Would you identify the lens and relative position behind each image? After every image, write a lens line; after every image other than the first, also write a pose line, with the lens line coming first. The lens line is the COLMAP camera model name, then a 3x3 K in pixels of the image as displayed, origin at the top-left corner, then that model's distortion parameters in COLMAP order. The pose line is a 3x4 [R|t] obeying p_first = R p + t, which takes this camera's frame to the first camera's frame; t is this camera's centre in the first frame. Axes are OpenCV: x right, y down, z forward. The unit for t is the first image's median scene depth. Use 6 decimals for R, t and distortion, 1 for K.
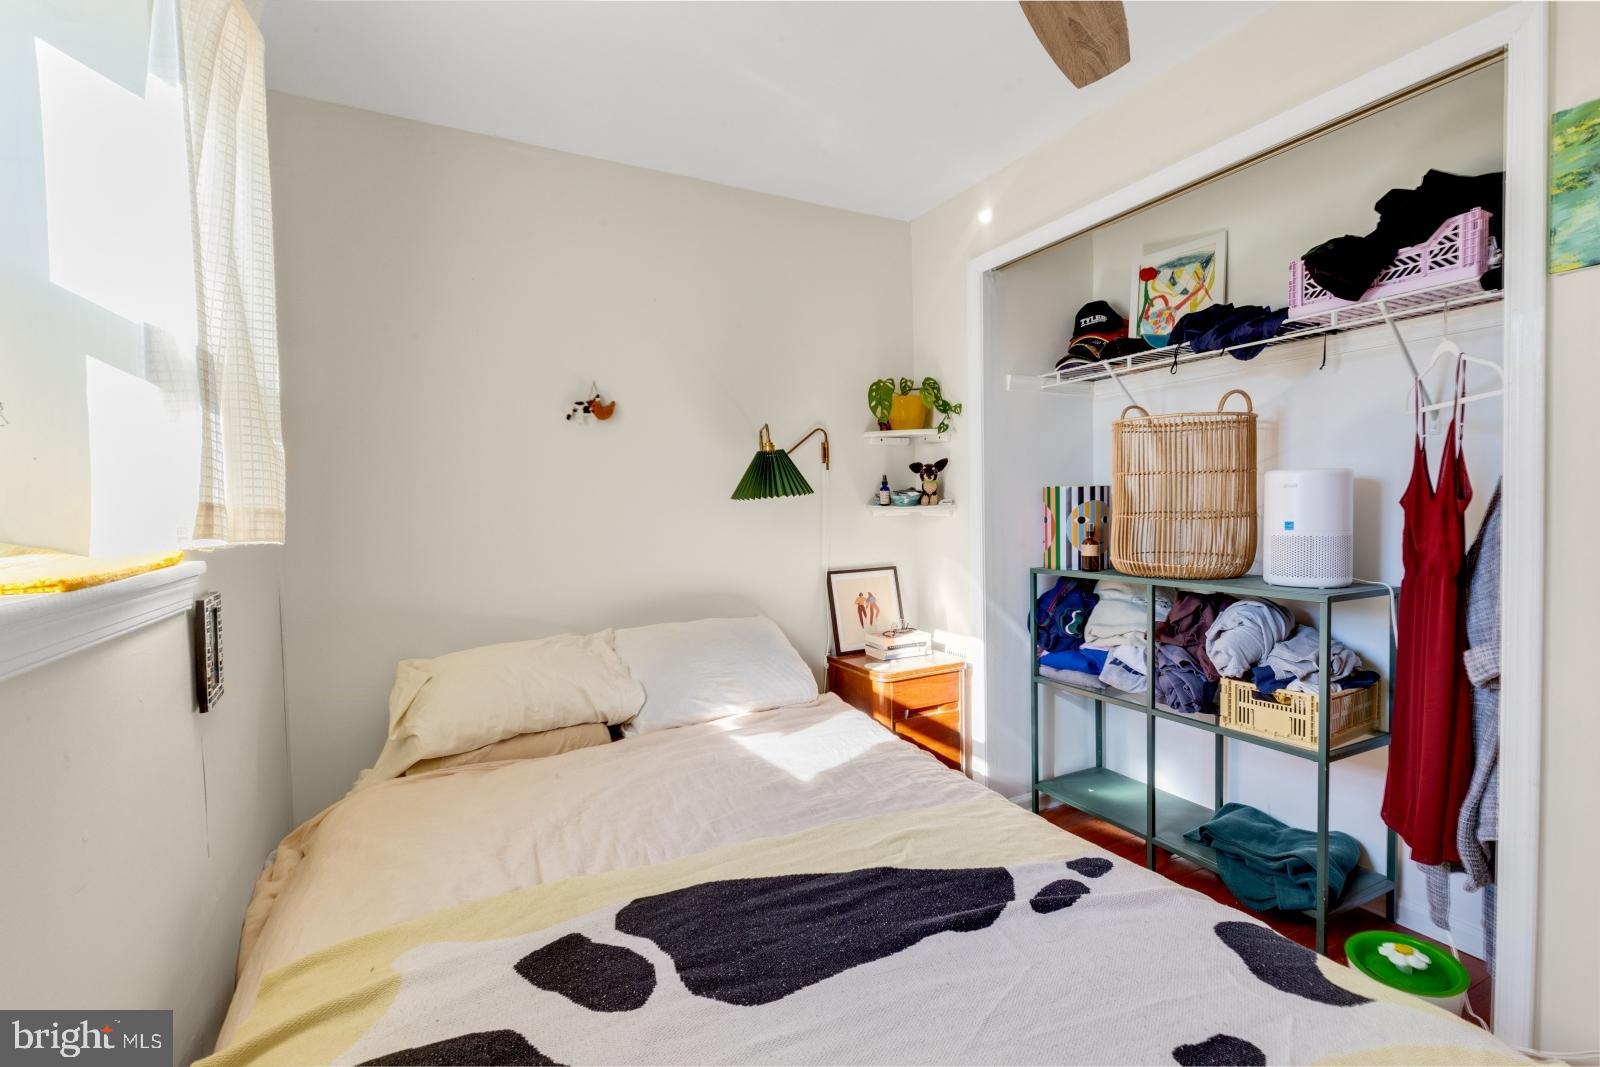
lens RADIAL K [[723.4, 0, 800.0], [0, 723.4, 533.5], [0, 0, 1]] dist [0.003596, -0.000306]
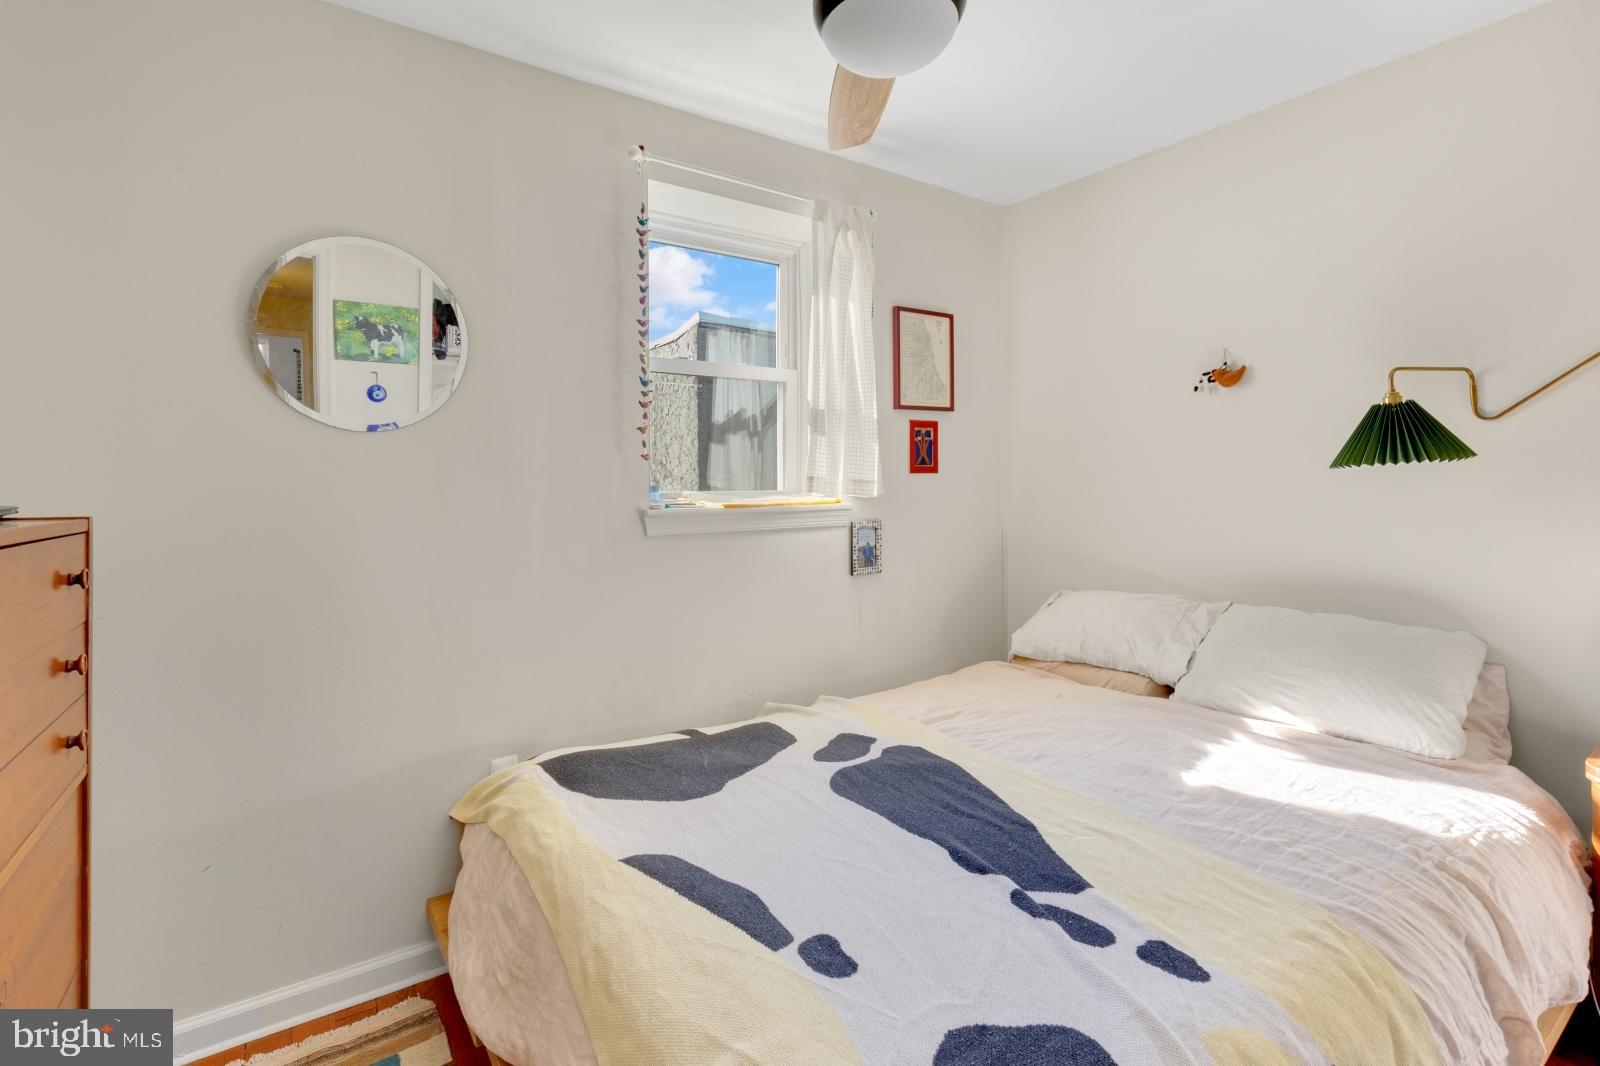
lens RADIAL K [[749.9, 0, 785.1], [0, 749.9, 479.0], [0, 0, 1]] dist [-0.000320, -0.000547]
pose [[0.109191, 0.013441, -0.993930, 1.167277], [-0.029834, 0.999502, 0.010239, -0.042877], [0.993573, 0.028535, 0.109537, 0.510302]]
